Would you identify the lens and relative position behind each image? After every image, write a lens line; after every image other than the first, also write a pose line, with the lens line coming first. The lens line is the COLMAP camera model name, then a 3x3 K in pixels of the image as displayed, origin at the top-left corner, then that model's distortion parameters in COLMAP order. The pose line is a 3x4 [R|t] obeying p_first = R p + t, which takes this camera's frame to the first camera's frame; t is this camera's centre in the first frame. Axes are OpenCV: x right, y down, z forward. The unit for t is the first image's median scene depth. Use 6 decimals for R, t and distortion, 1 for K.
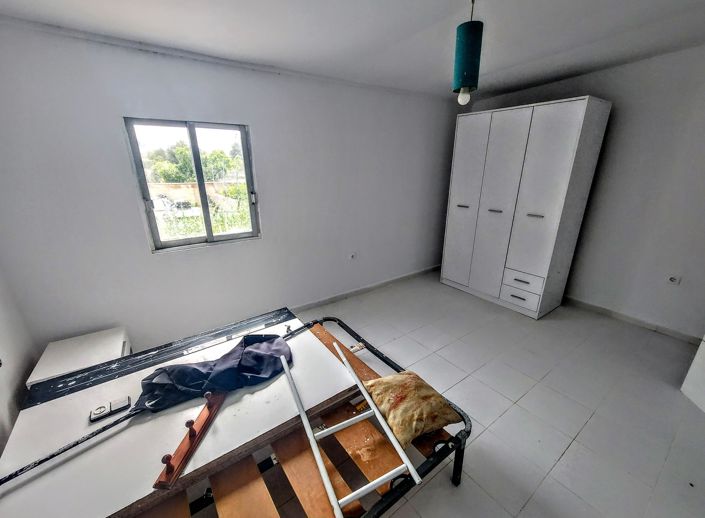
lens RADIAL K [[285.3, 0, 352.5], [0, 285.3, 259.0], [0, 0, 1]] dist [-0.002903, -0.000314]
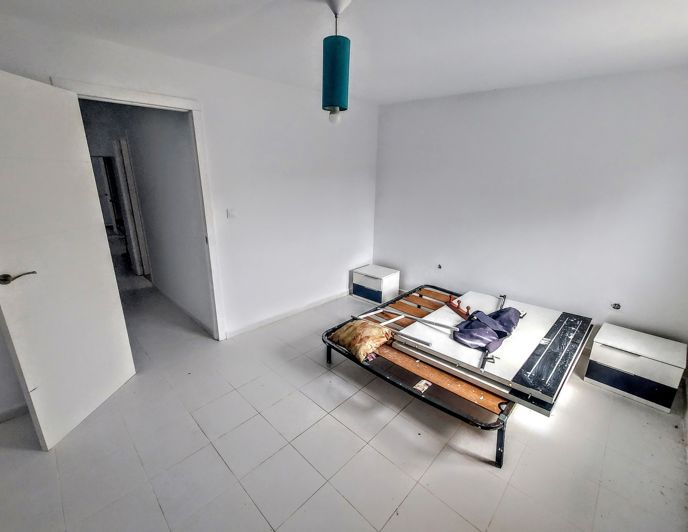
lens RADIAL K [[308.1, 0, 344.0], [0, 308.1, 266.0], [0, 0, 1]] dist [0.026045, 0.000040]
pose [[-0.982432, 0.047318, -0.180522, 0.335744], [-0.062469, 0.828136, 0.557036, -0.425868], [0.175855, 0.558527, -0.810631, 1.238672]]
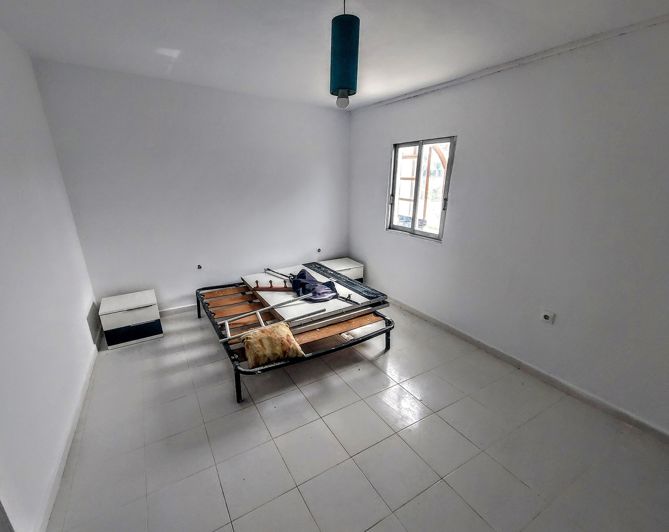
lens RADIAL K [[299.7, 0, 334.5], [0, 299.7, 266.0], [0, 0, 1]] dist [0.001432, -0.000045]
pose [[-0.075885, 0.296046, -0.952154, 0.851596], [-0.301313, 0.903457, 0.304919, -0.231592], [0.950501, 0.310035, 0.020644, 0.682914]]
